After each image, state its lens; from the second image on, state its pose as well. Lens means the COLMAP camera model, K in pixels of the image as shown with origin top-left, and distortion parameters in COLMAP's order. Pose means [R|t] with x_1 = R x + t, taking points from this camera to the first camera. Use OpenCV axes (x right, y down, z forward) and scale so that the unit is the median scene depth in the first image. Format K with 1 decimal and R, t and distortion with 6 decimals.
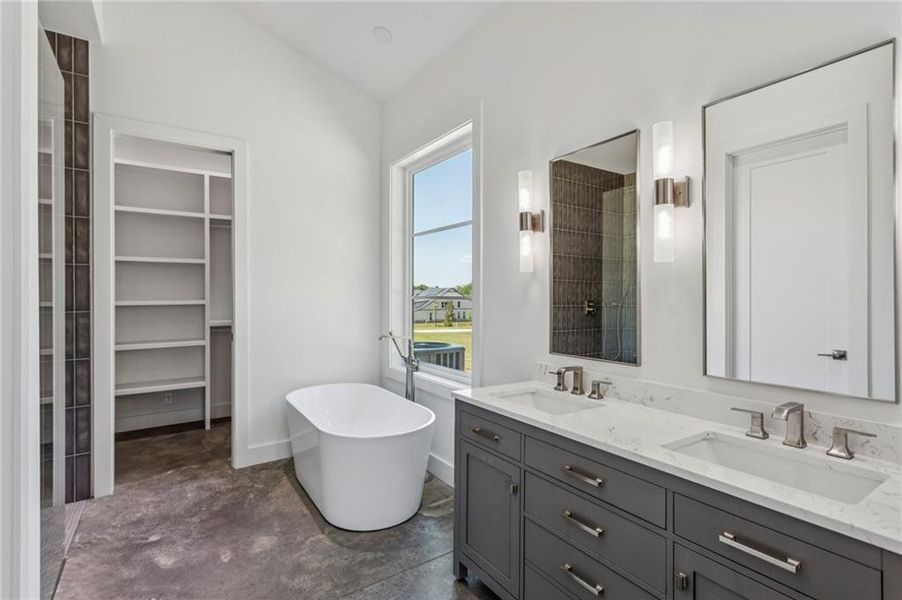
lens RADIAL K [[421.2, 0, 453.1], [0, 421.2, 292.5], [0, 0, 1]] dist [-0.000473, 0.000181]
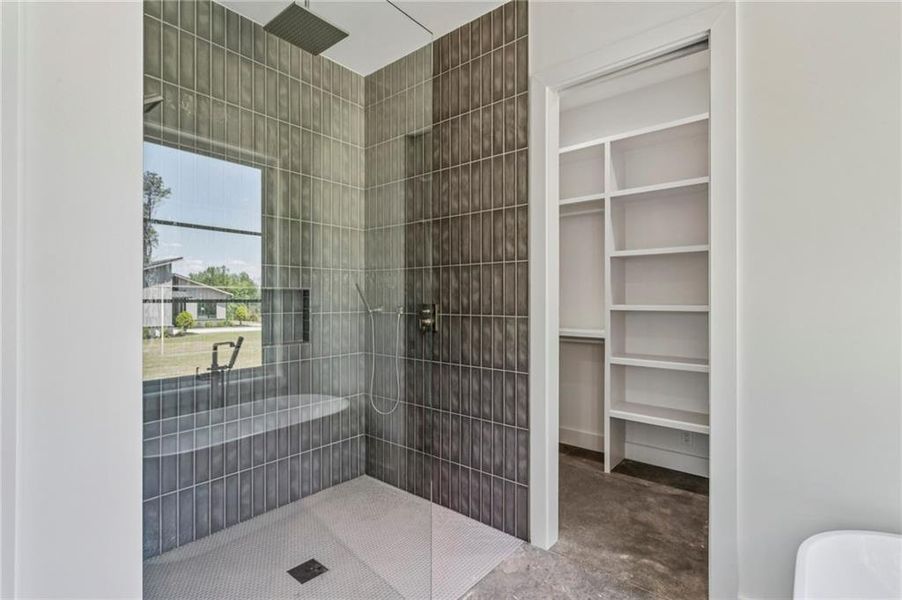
lens RADIAL K [[421.2, 0, 451.2], [0, 421.2, 297.2], [0, 0, 1]] dist [-0.000473, 0.000181]
pose [[0.260425, 0.000833, -0.965494, -0.087636], [-0.003137, 0.999995, 0.000017, 0.005964], [0.965489, 0.003024, 0.260426, 0.562658]]
